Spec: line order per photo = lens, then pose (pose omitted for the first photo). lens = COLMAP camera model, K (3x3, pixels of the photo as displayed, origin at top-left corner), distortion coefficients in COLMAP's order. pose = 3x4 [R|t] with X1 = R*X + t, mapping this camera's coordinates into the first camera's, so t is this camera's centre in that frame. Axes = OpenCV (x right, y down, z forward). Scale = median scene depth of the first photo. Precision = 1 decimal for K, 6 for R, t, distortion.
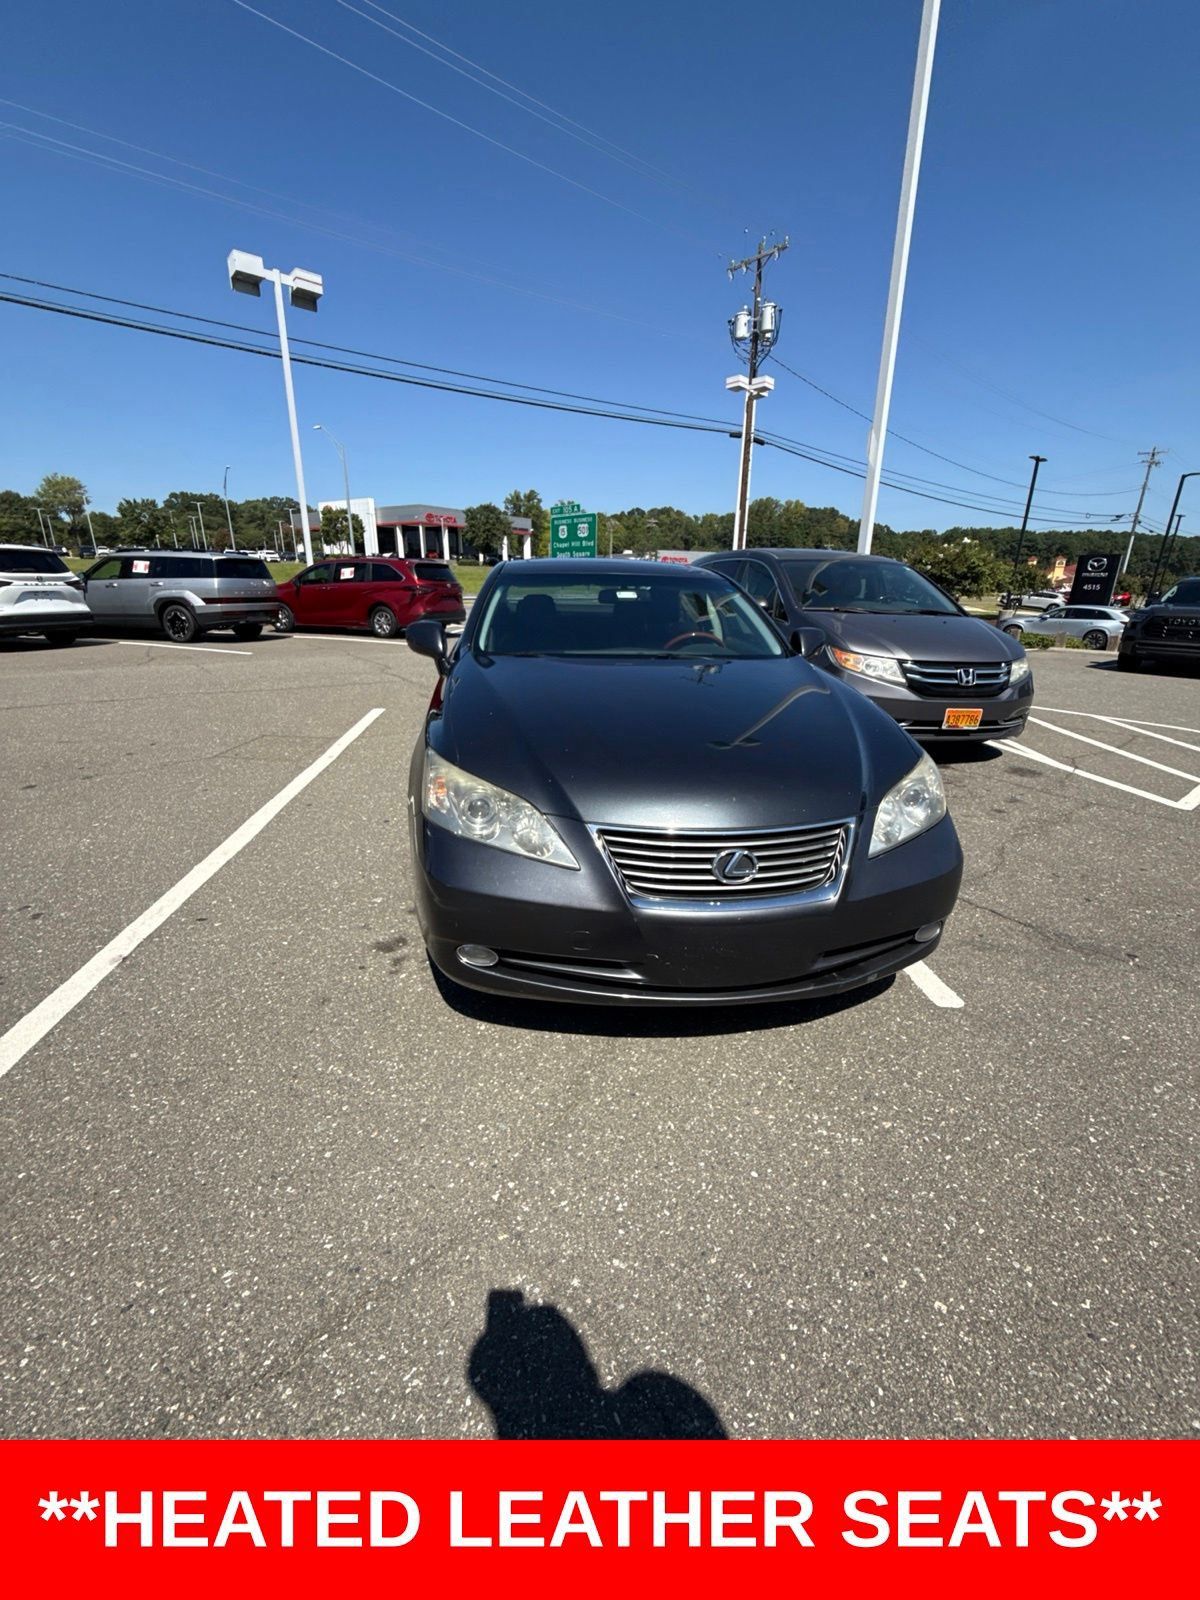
lens RADIAL K [[635.1, 0, 604.7], [0, 635.1, 800.2], [0, 0, 1]] dist [-0.000554, 0.000513]
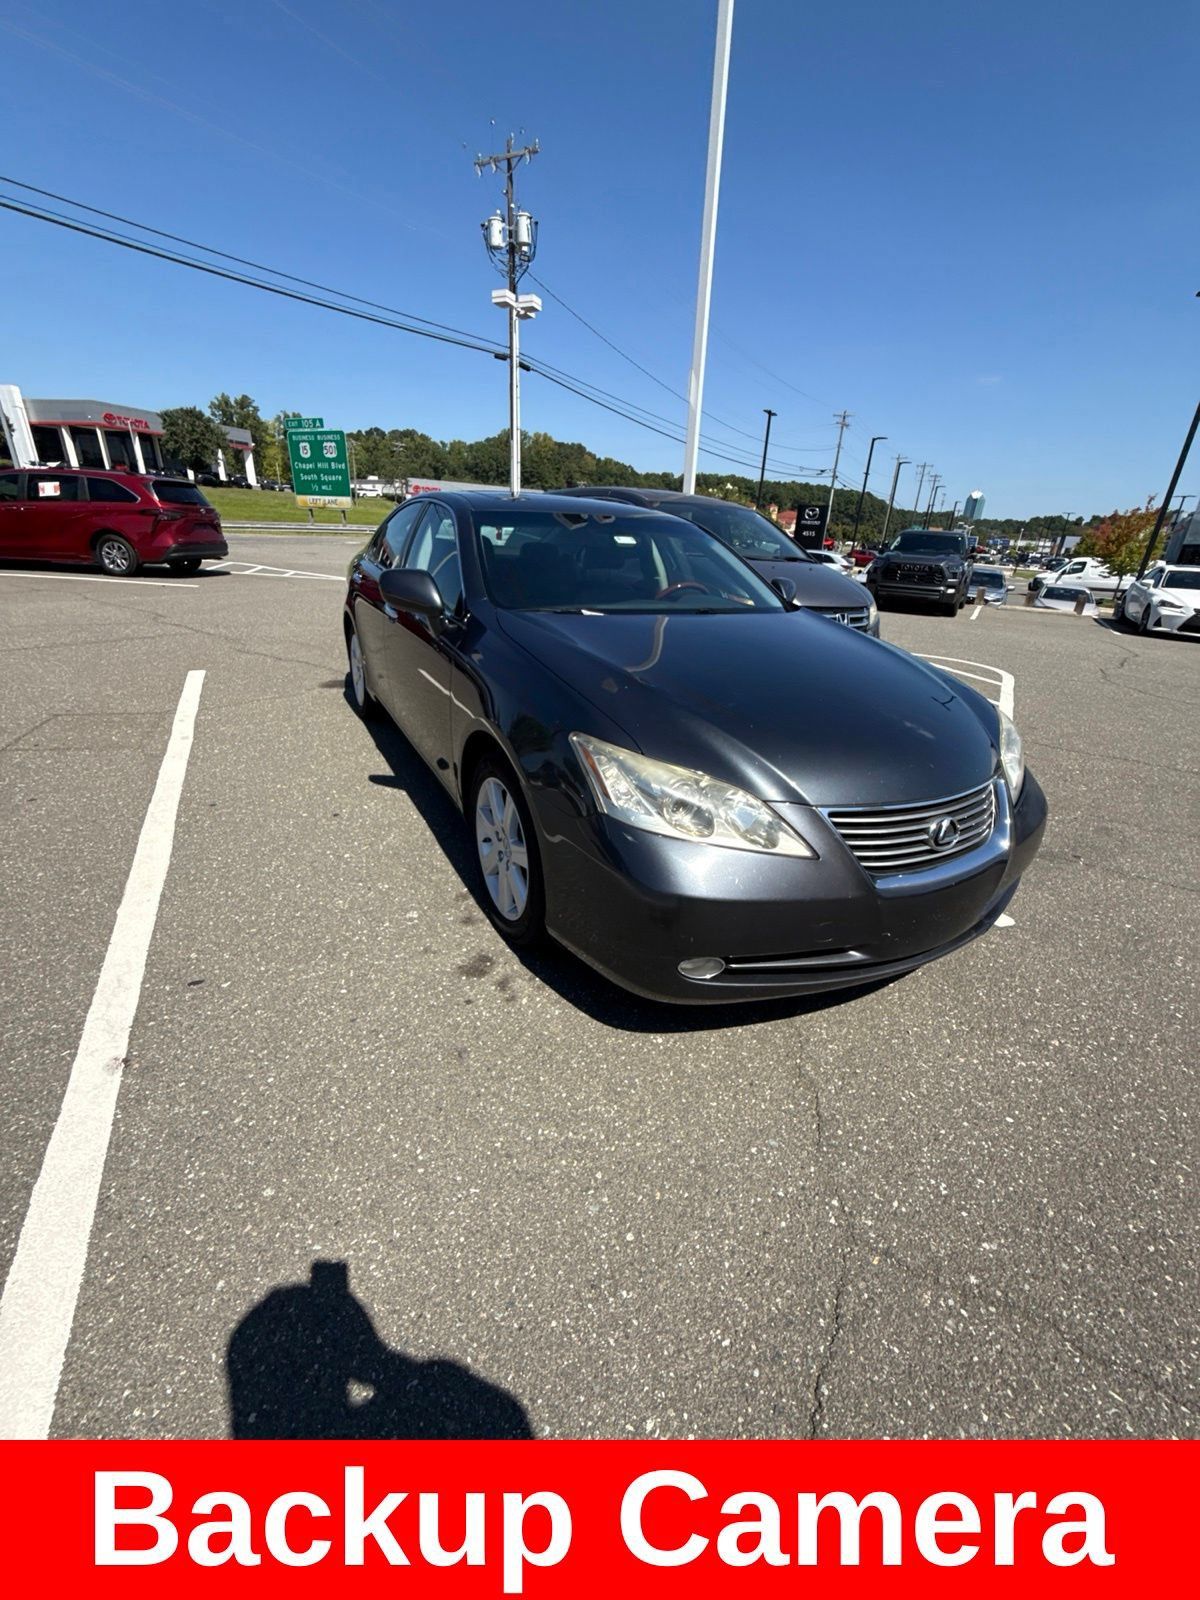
lens RADIAL K [[635.1, 0, 604.3], [0, 635.1, 801.8], [0, 0, 1]] dist [-0.000554, 0.000513]
pose [[0.937855, -0.108904, 0.329496, -0.263303], [0.078371, 0.991421, 0.104610, -0.038438], [-0.338061, -0.072286, 0.938344, 0.104019]]
